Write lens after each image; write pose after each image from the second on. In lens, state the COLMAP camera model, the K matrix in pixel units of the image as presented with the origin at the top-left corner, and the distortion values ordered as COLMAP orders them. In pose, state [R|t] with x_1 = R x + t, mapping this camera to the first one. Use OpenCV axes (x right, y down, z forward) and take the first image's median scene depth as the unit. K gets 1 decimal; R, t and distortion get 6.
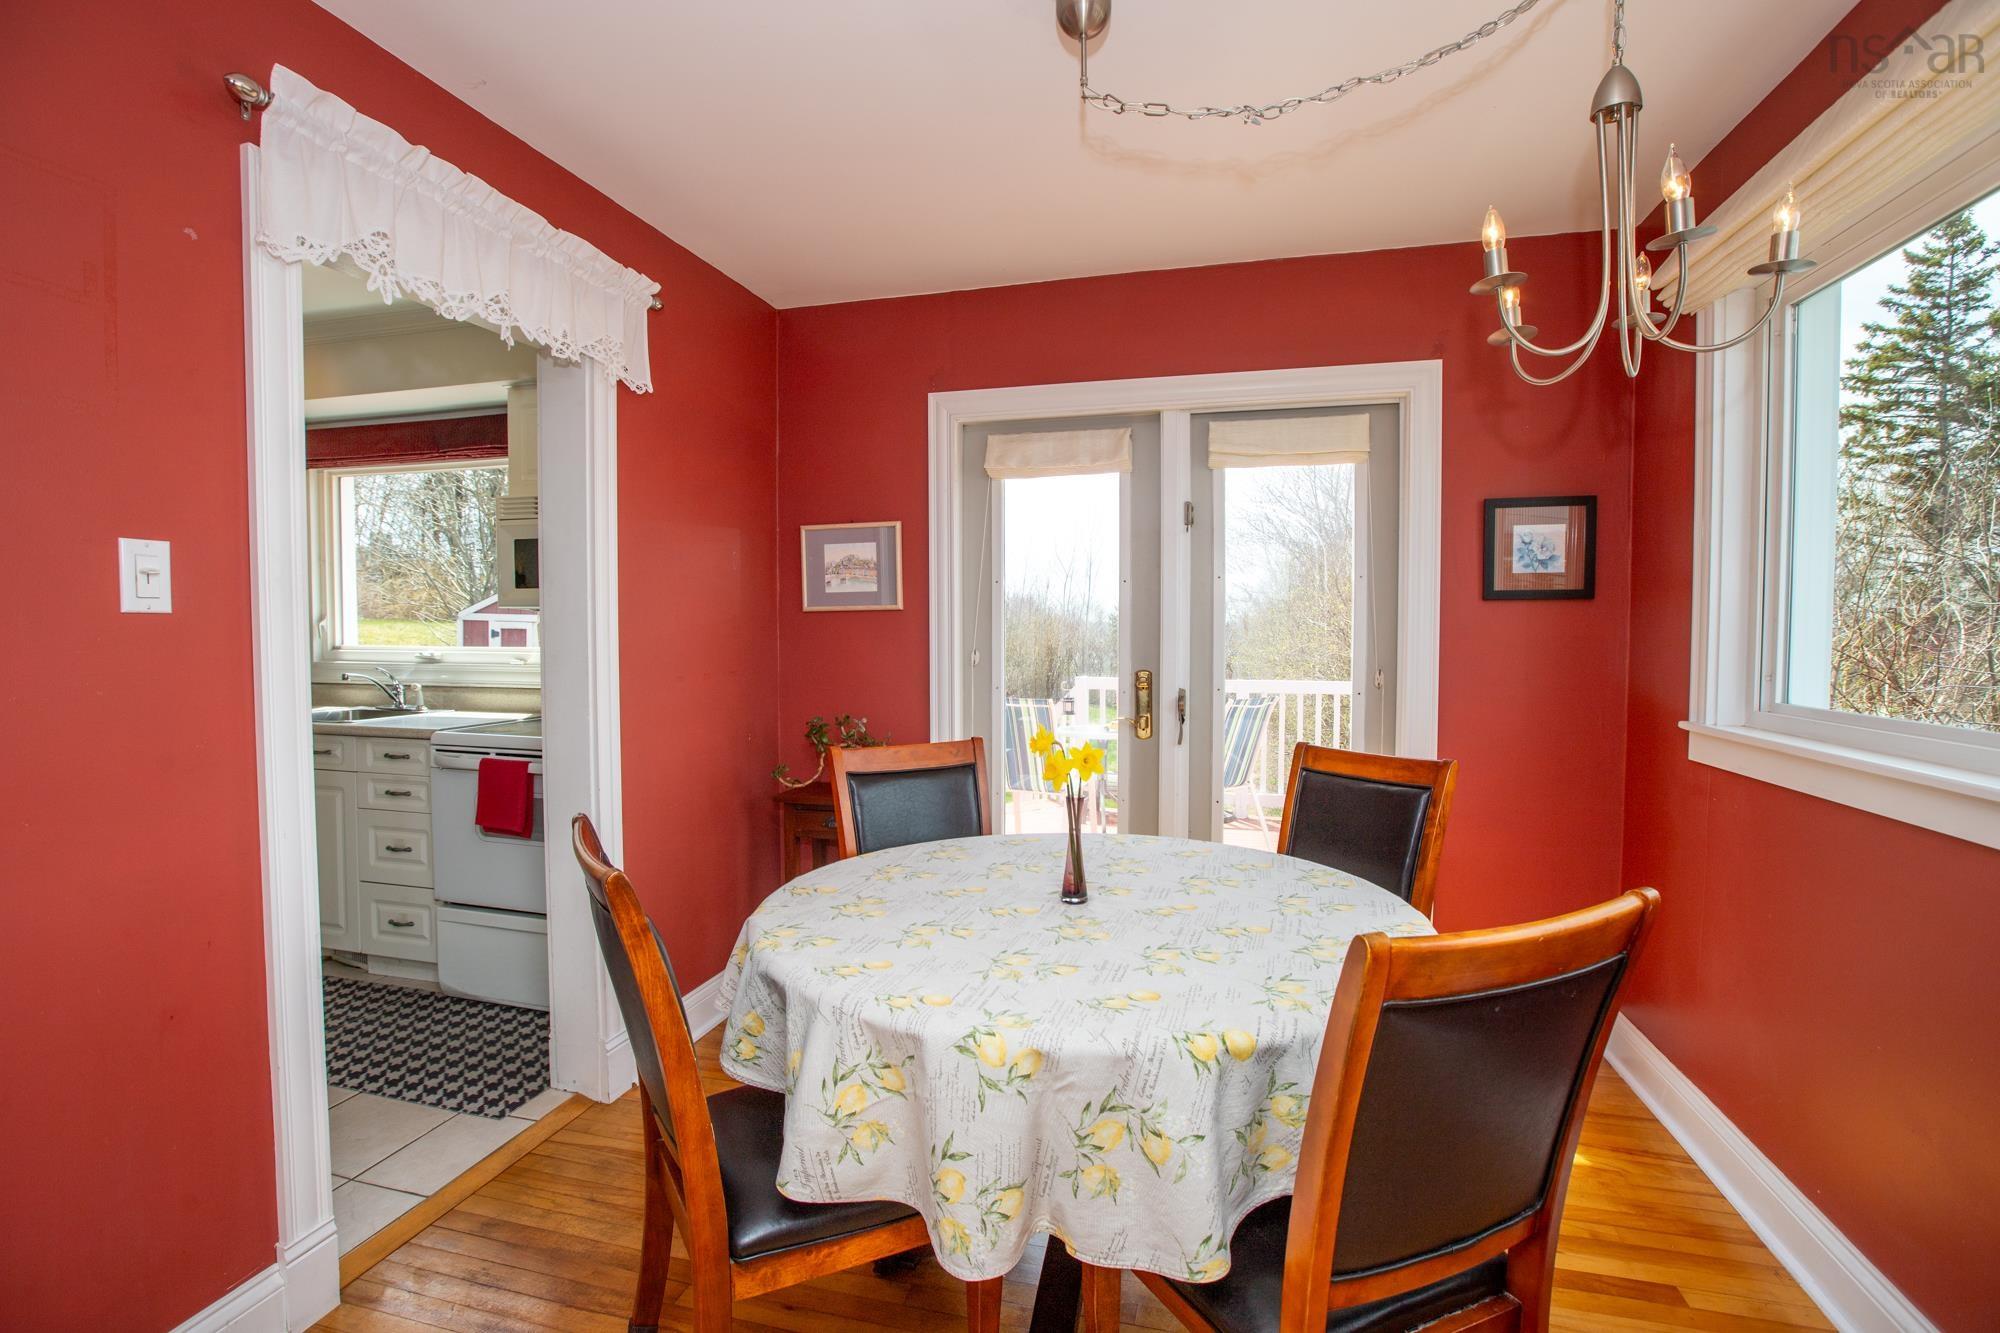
lens RADIAL K [[930.0, 0, 1000.0], [0, 930.0, 666.5], [0, 0, 1]] dist [-0.034936, 0.000705]
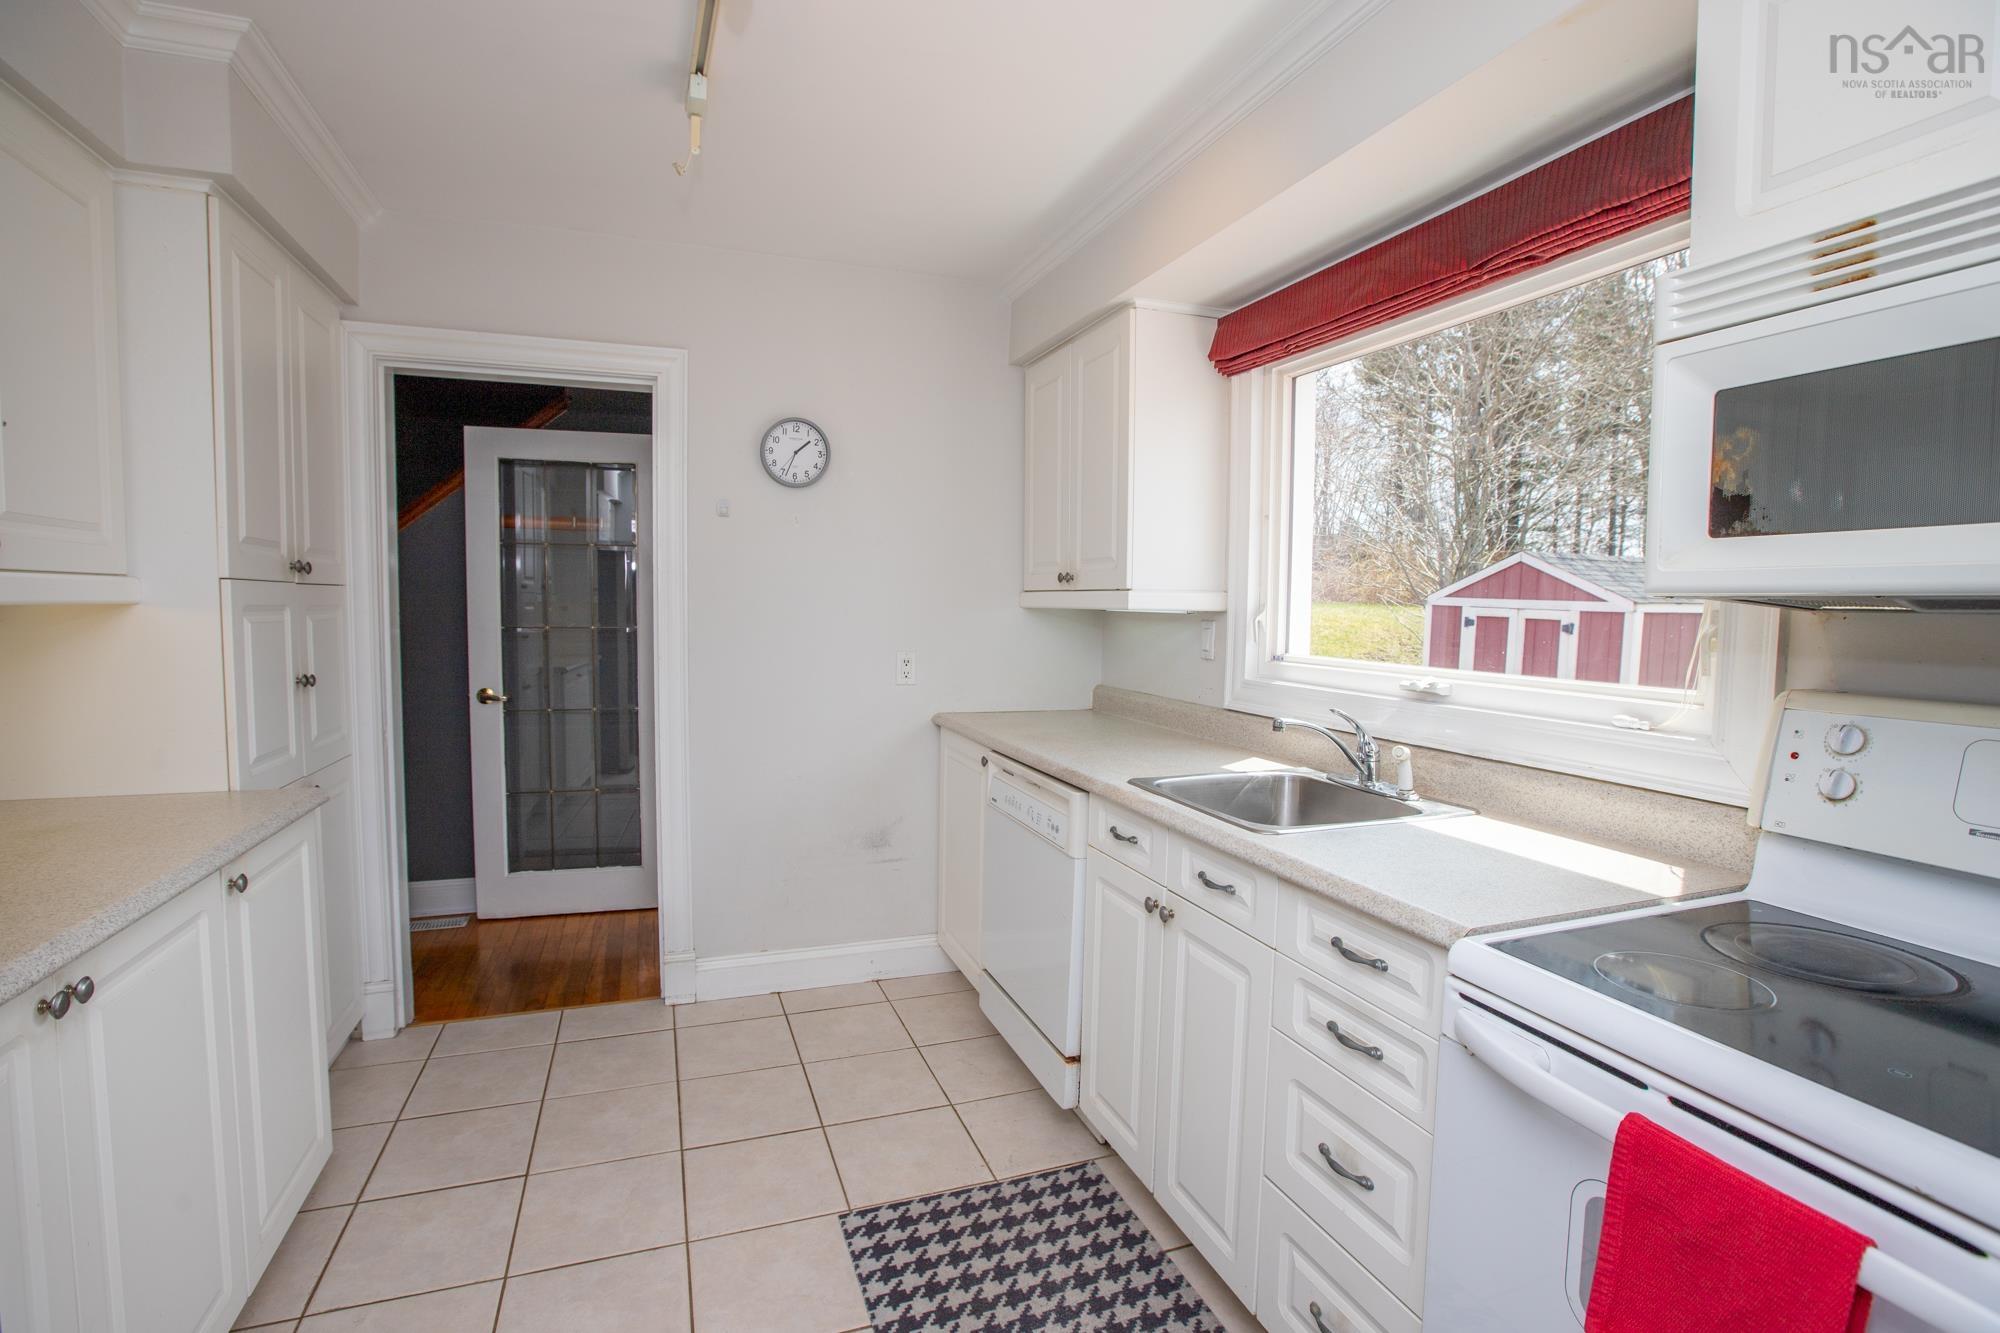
lens RADIAL K [[934.8, 0, 1003.1], [0, 934.8, 664.8], [0, 0, 1]] dist [-0.026742, 0.000458]
pose [[0.584719, 0.062128, -0.808853, -0.338210], [-0.048531, 0.997956, 0.041570, -0.034200], [0.809783, 0.014948, 0.586539, 0.499596]]
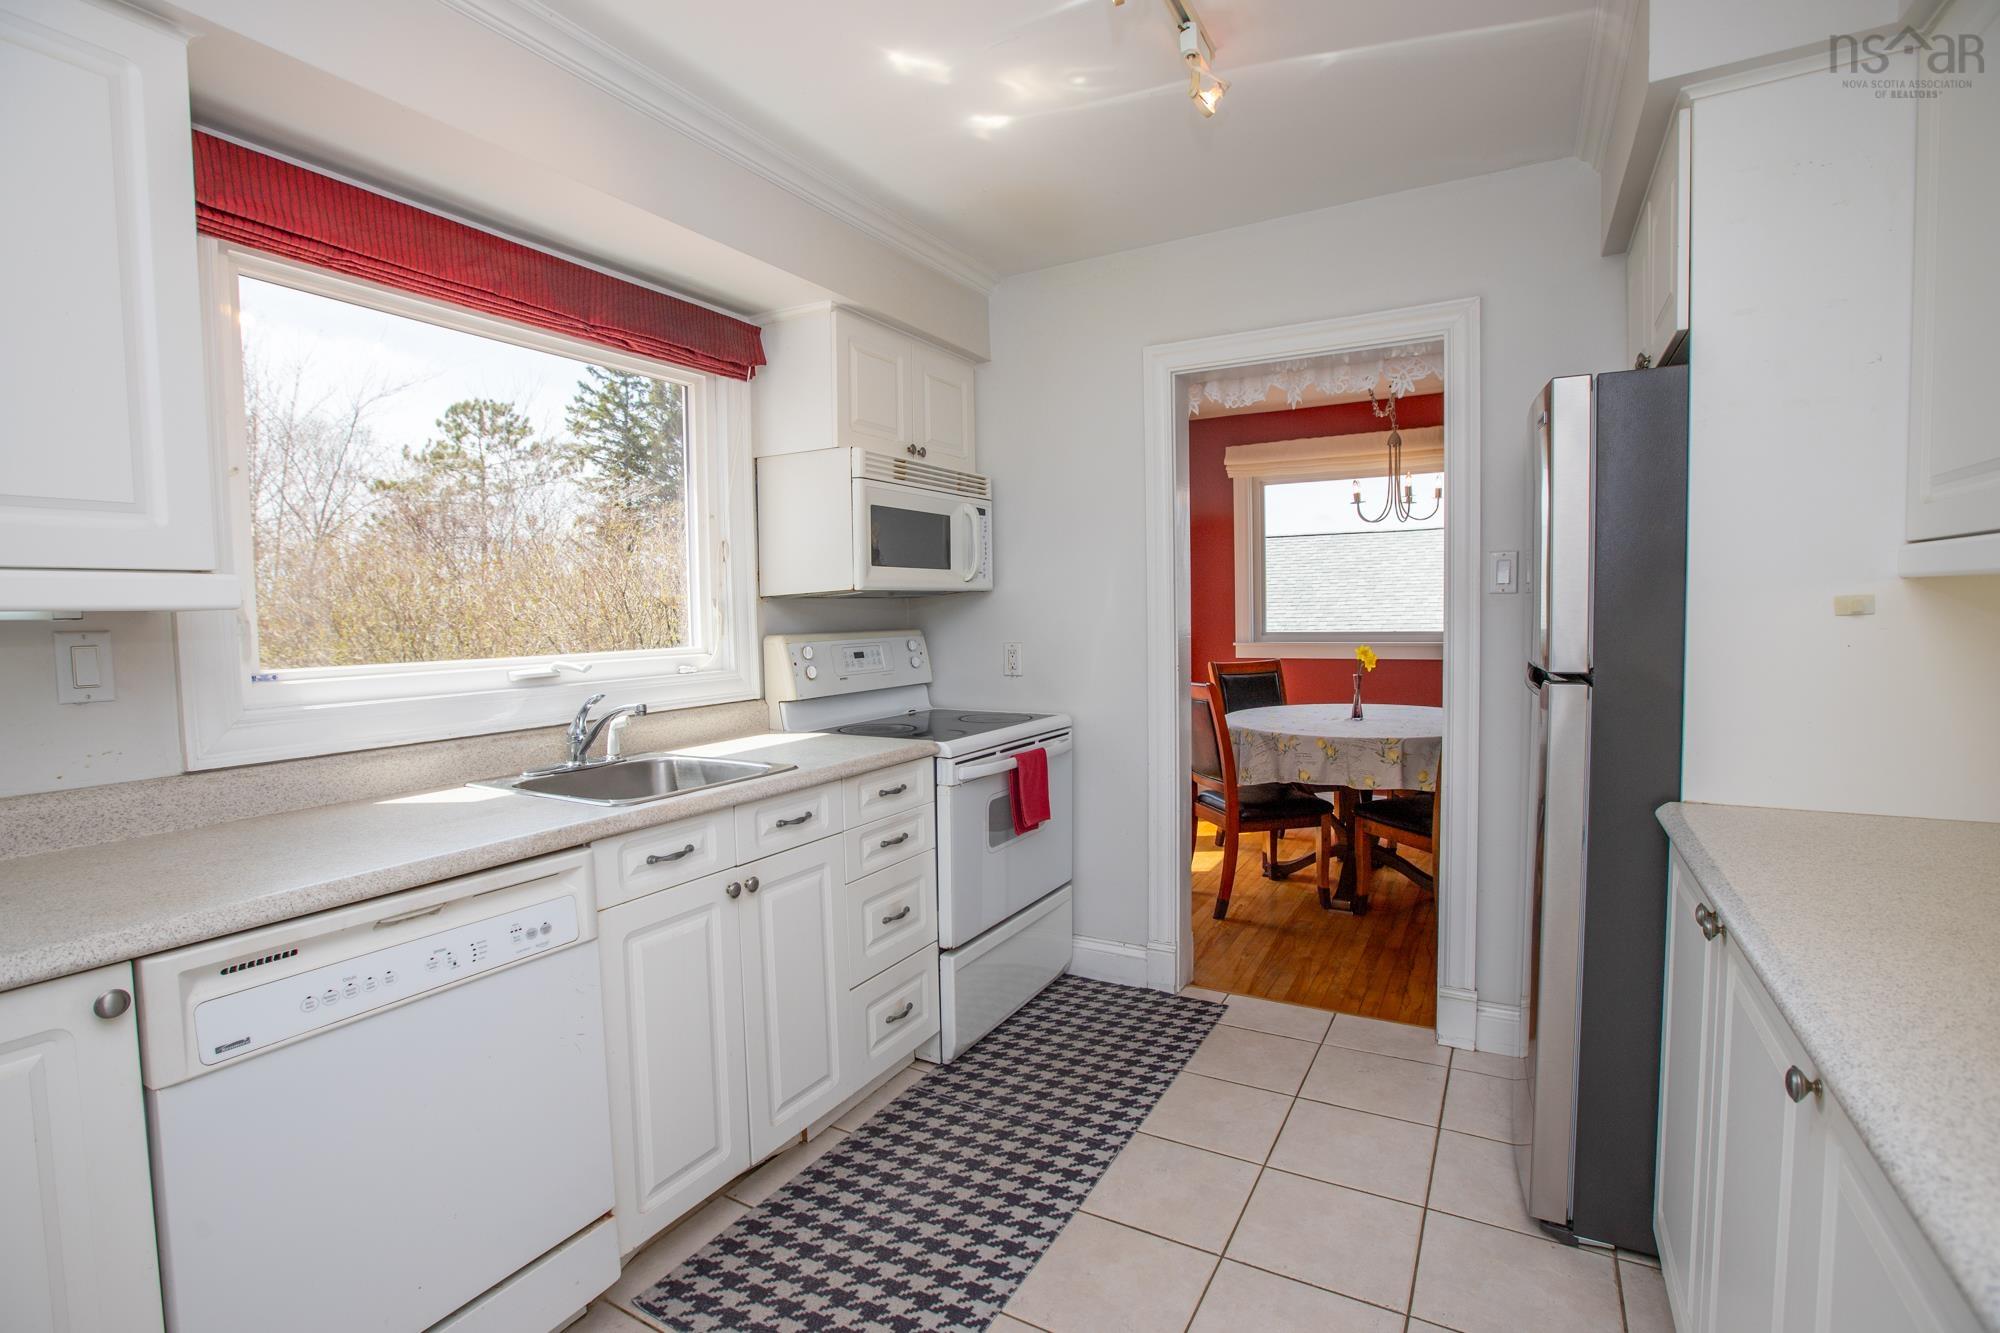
lens RADIAL K [[930.0, 0, 1000.0], [0, 930.0, 666.5], [0, 0, 1]] dist [-0.034936, 0.000705]
pose [[0.245150, -0.063043, 0.967433, -1.094759], [0.058867, 0.997010, 0.050053, -0.026808], [-0.967696, 0.044679, 0.248129, 0.586344]]
